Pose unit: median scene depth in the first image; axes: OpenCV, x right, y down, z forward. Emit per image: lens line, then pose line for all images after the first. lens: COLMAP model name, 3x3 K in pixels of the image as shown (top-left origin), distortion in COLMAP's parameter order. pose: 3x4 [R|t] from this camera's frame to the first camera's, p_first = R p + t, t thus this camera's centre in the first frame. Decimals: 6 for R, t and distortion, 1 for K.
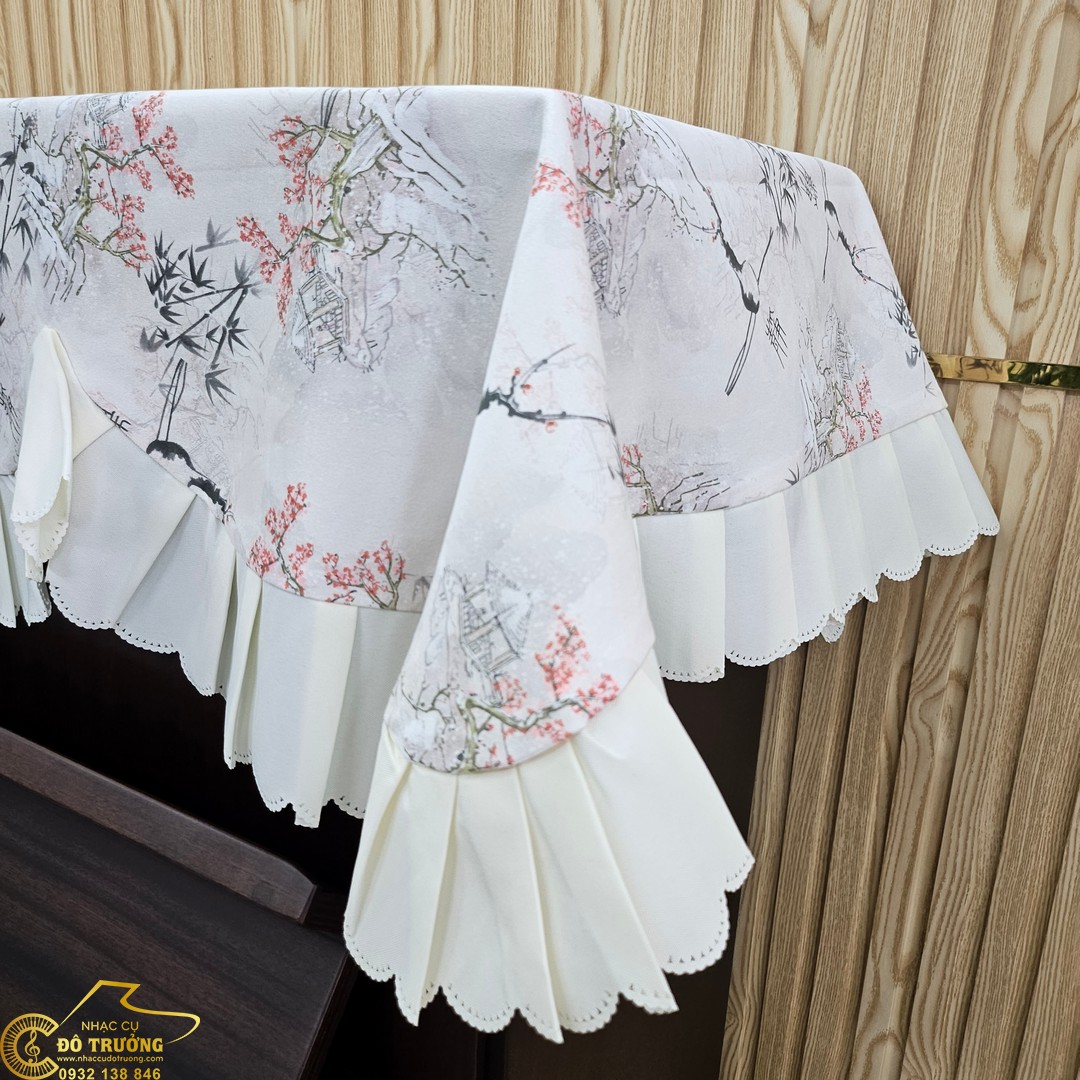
lens RADIAL K [[1011.7, 0, 553.2], [0, 1011.7, 539.3], [0, 0, 1]] dist [0.026527, 0.000000]
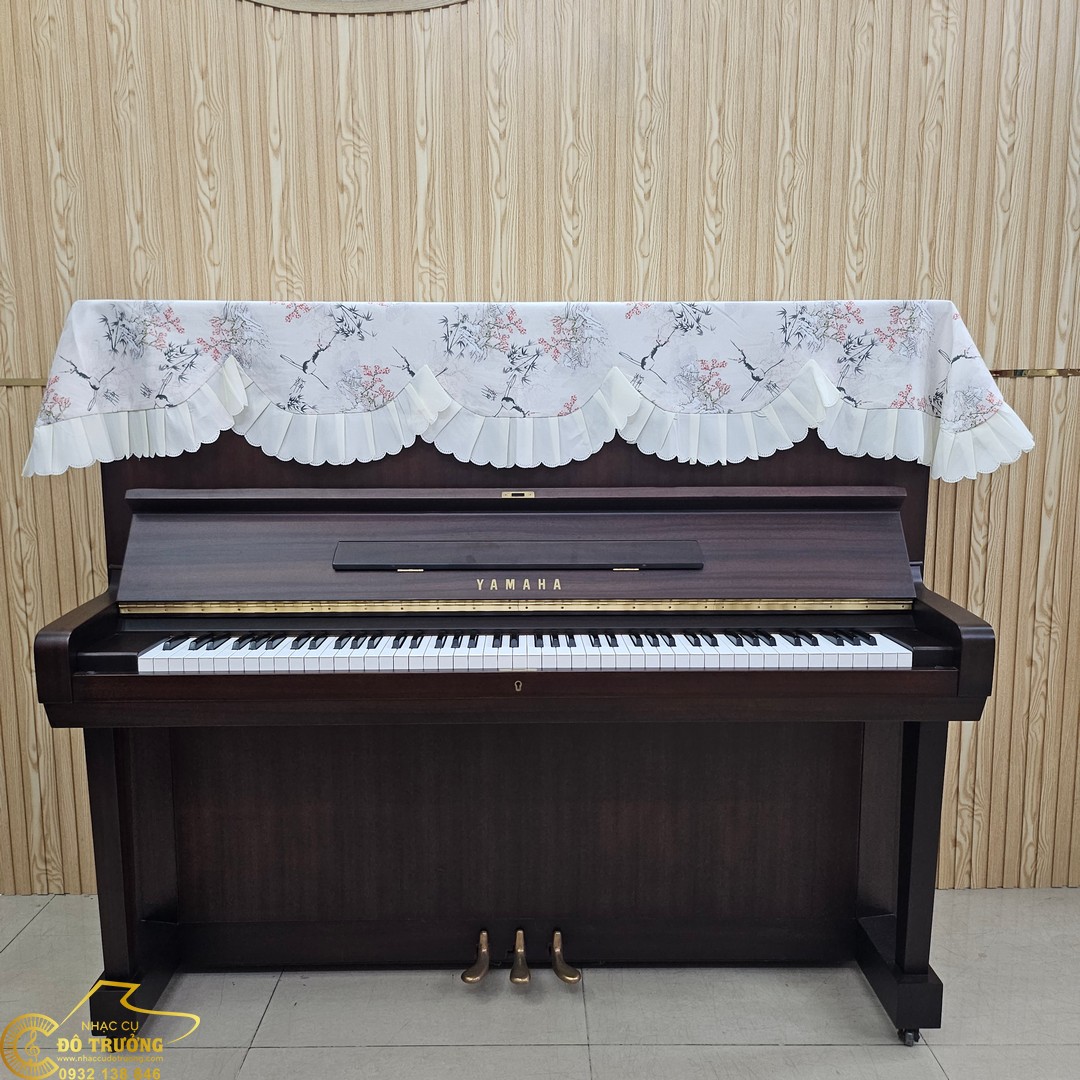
lens RADIAL K [[1011.7, 0, 536.7], [0, 1011.7, 549.6], [0, 0, 1]] dist [0.026527, 0.000000]
pose [[0.847168, -0.127285, 0.515854, -3.594003], [0.196868, 0.976974, -0.082246, 0.624910], [-0.493507, 0.171231, 0.852720, -1.678522]]
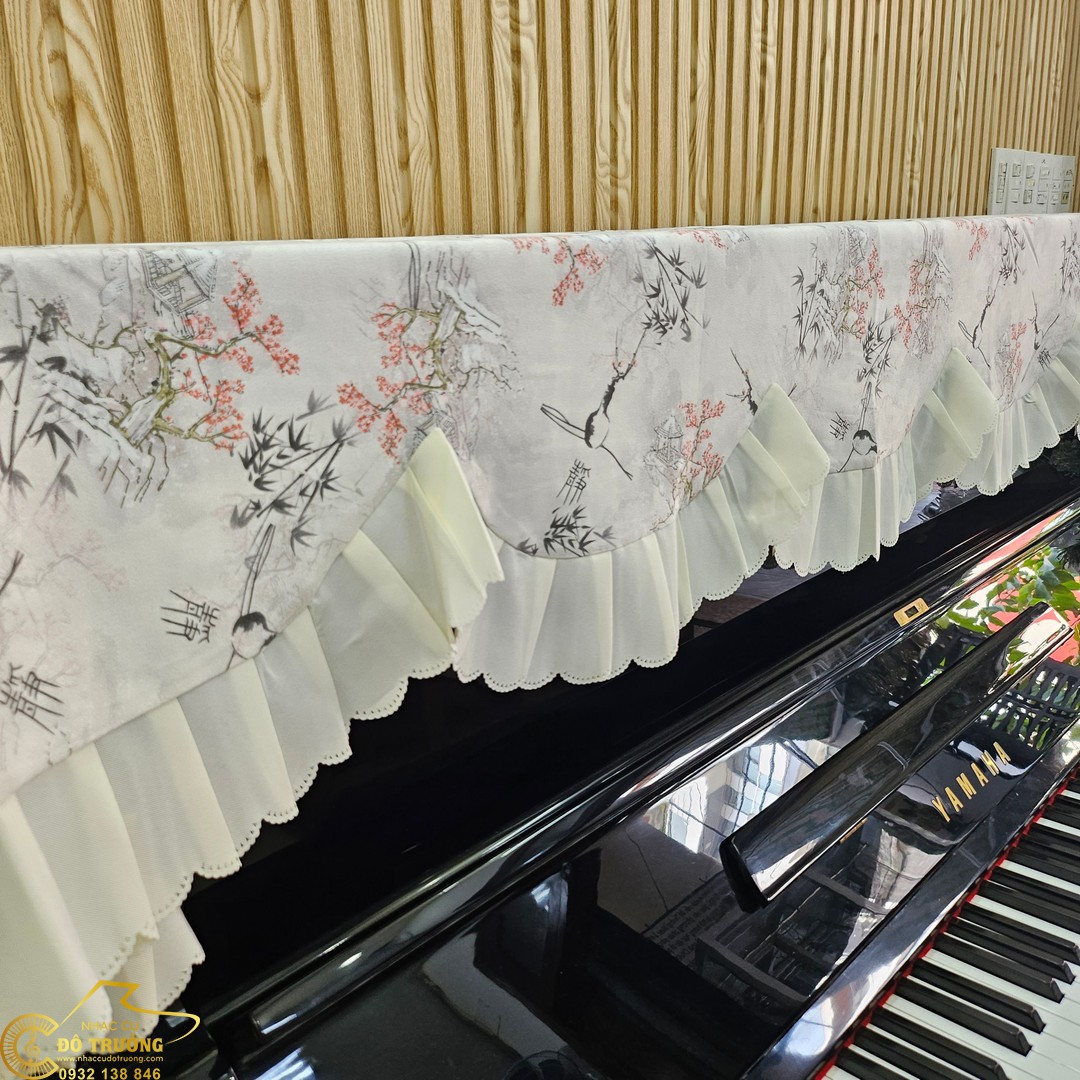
lens RADIAL K [[1011.7, 0, 521.6], [0, 1011.7, 516.5], [0, 0, 1]] dist [0.026527, 0.000000]
pose [[0.232305, -0.308609, 0.922385, -3.567753], [0.320460, 0.919664, 0.226990, -0.816076], [-0.918335, 0.242856, 0.312540, 1.713678]]
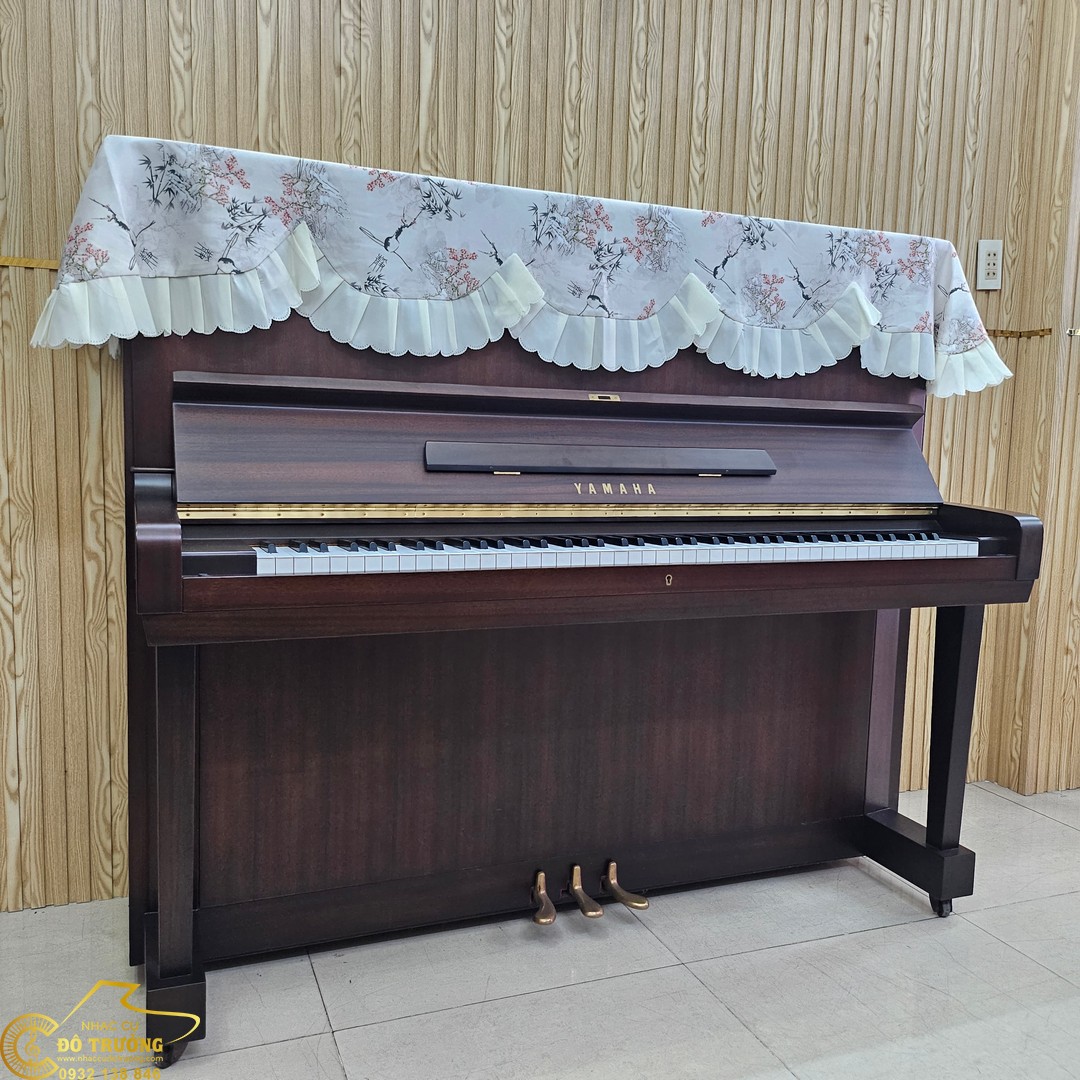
lens RADIAL K [[1011.7, 0, 542.8], [0, 1011.7, 543.9], [0, 0, 1]] dist [0.026527, 0.000000]
pose [[0.600236, -0.118140, 0.791050, -4.814295], [0.236471, 0.971029, -0.034411, 0.686181], [-0.764067, 0.207715, 0.610783, -0.320420]]
